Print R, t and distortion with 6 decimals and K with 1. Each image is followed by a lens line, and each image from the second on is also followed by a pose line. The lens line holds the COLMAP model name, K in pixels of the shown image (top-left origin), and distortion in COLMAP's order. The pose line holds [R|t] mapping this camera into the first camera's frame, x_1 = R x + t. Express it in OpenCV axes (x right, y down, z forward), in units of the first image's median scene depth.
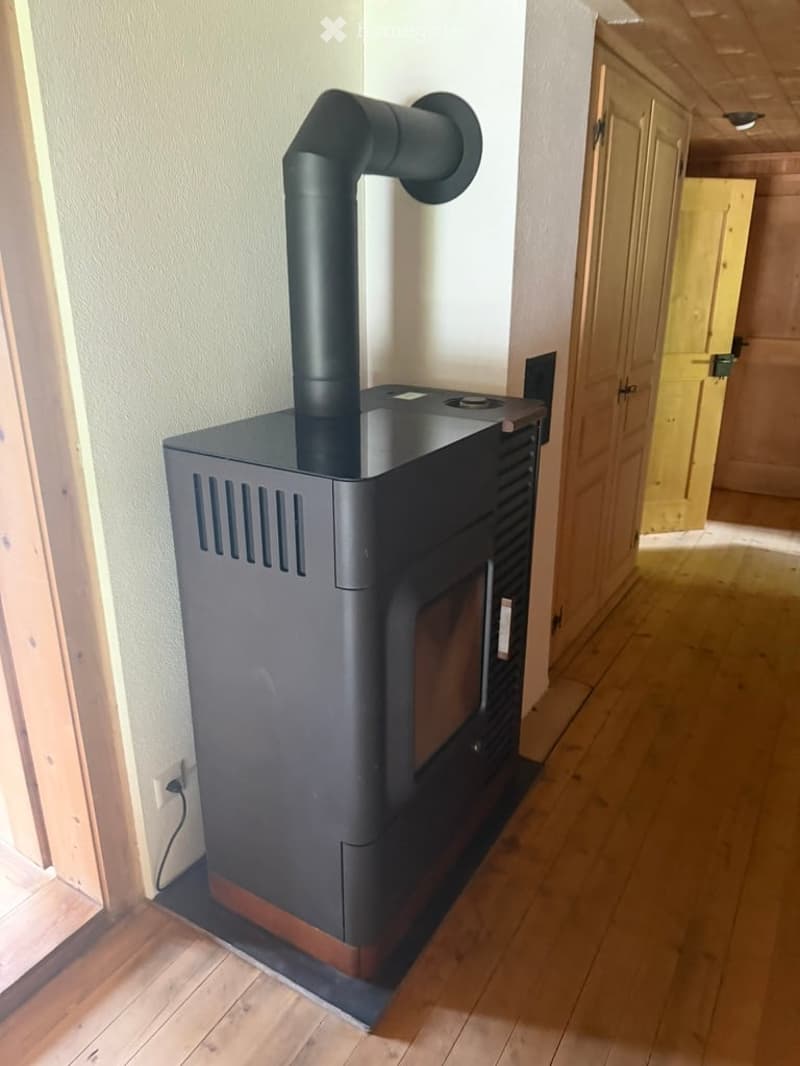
lens RADIAL K [[761.7, 0, 400.9], [0, 761.7, 533.2], [0, 0, 1]] dist [0.037500, -0.046269]
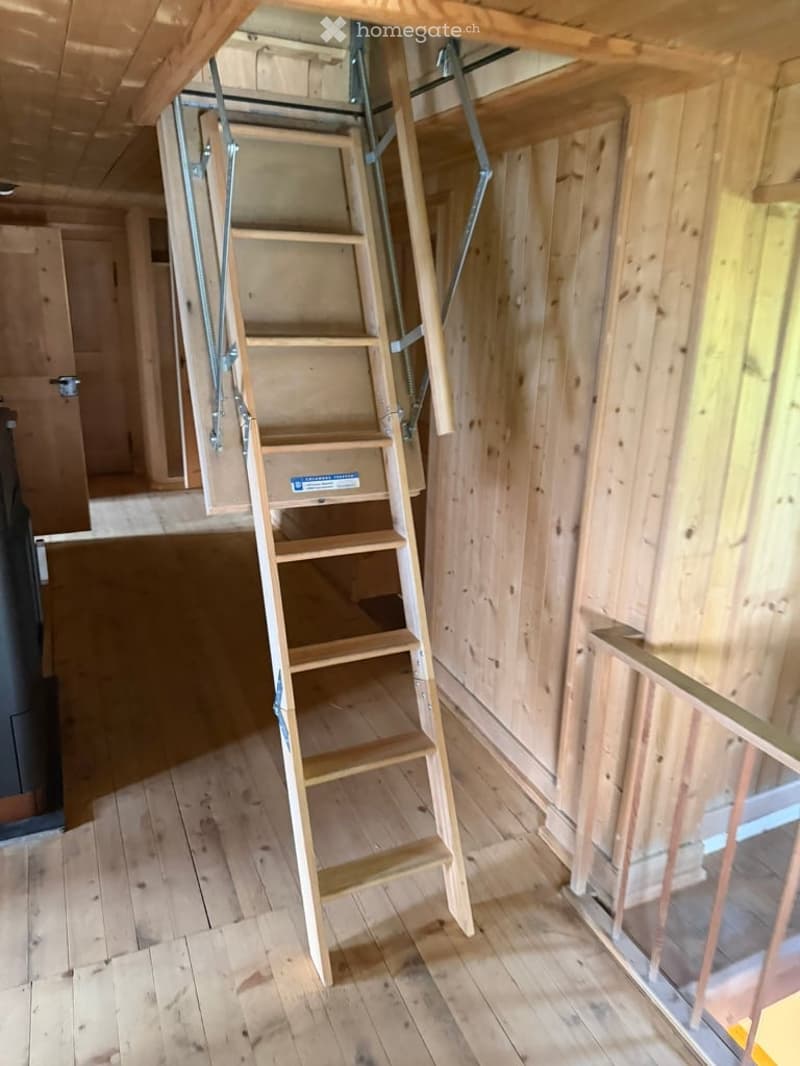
lens RADIAL K [[761.7, 0, 401.6], [0, 761.7, 533.3], [0, 0, 1]] dist [0.037500, -0.046269]
pose [[0.569589, -0.248695, 0.783402, -0.672037], [0.254321, 0.959678, 0.119745, 0.078254], [-0.781594, 0.131030, 0.609871, -0.486325]]
